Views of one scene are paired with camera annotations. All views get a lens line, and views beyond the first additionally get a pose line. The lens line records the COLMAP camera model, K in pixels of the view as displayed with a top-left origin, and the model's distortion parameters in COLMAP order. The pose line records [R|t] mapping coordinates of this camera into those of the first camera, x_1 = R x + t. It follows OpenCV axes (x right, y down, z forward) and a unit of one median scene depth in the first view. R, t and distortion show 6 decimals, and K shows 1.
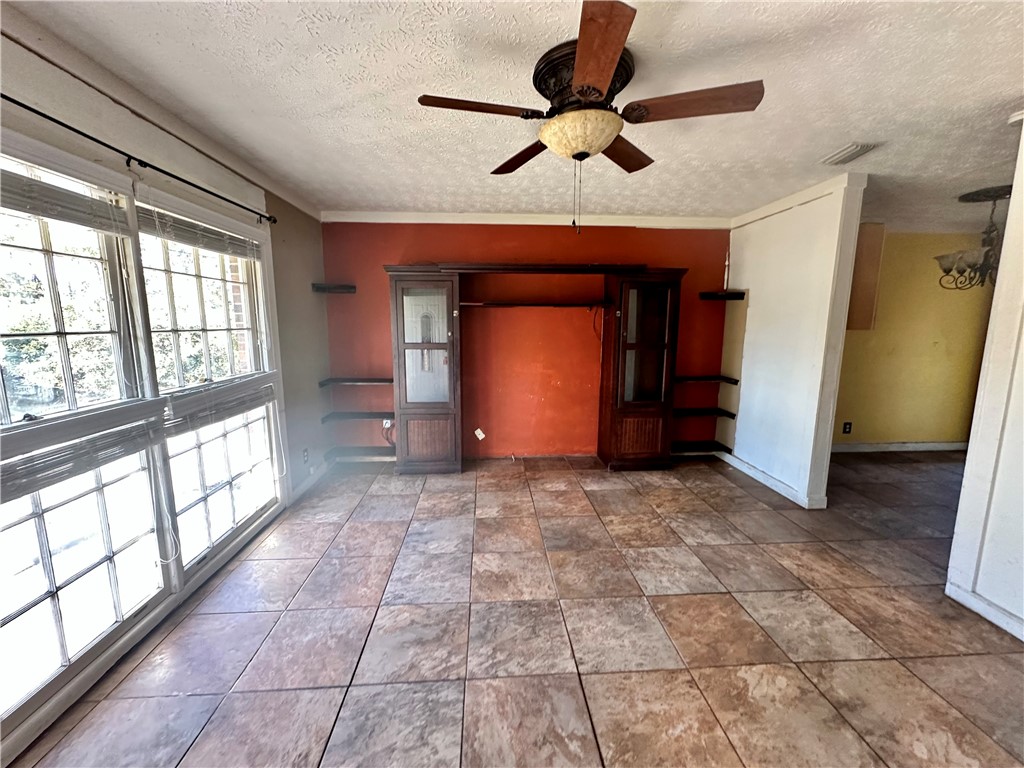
lens RADIAL K [[408.9, 0, 512.0], [0, 408.9, 384.0], [0, 0, 1]] dist [-0.000039, -0.000407]
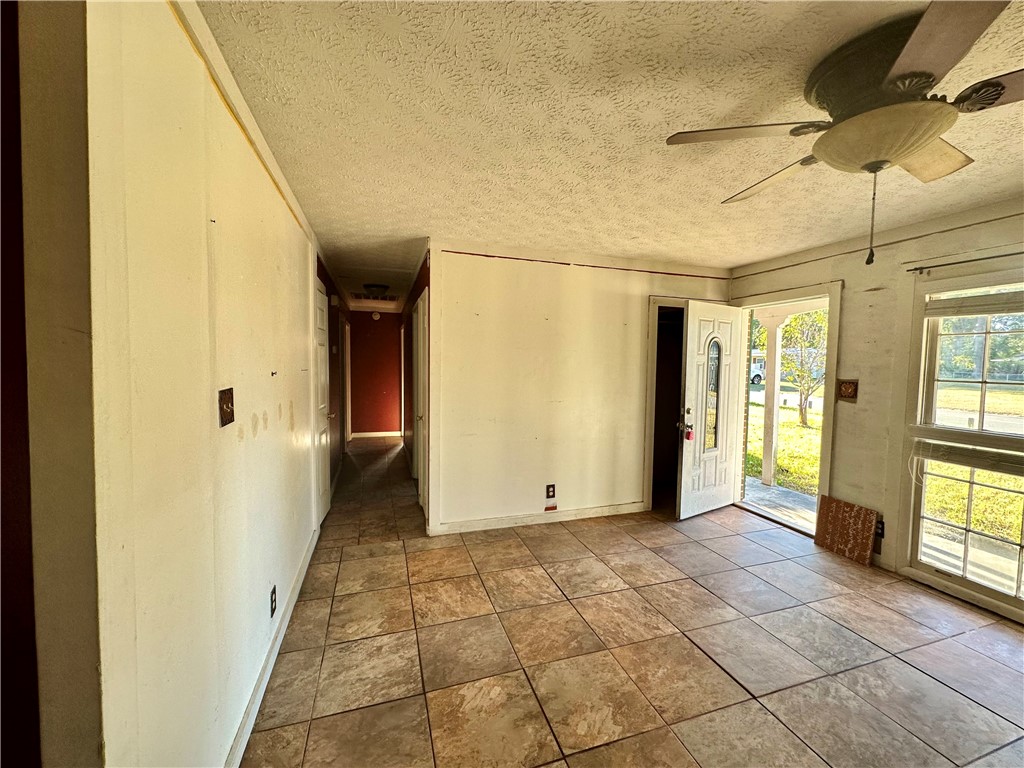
lens RADIAL K [[408.9, 0, 512.0], [0, 408.9, 384.0], [0, 0, 1]] dist [-0.000039, -0.000407]
pose [[-0.968368, -0.001067, -0.249523, 1.131436], [-0.052971, 0.978077, 0.201393, -0.302993], [0.243837, 0.208240, -0.947196, 1.819554]]
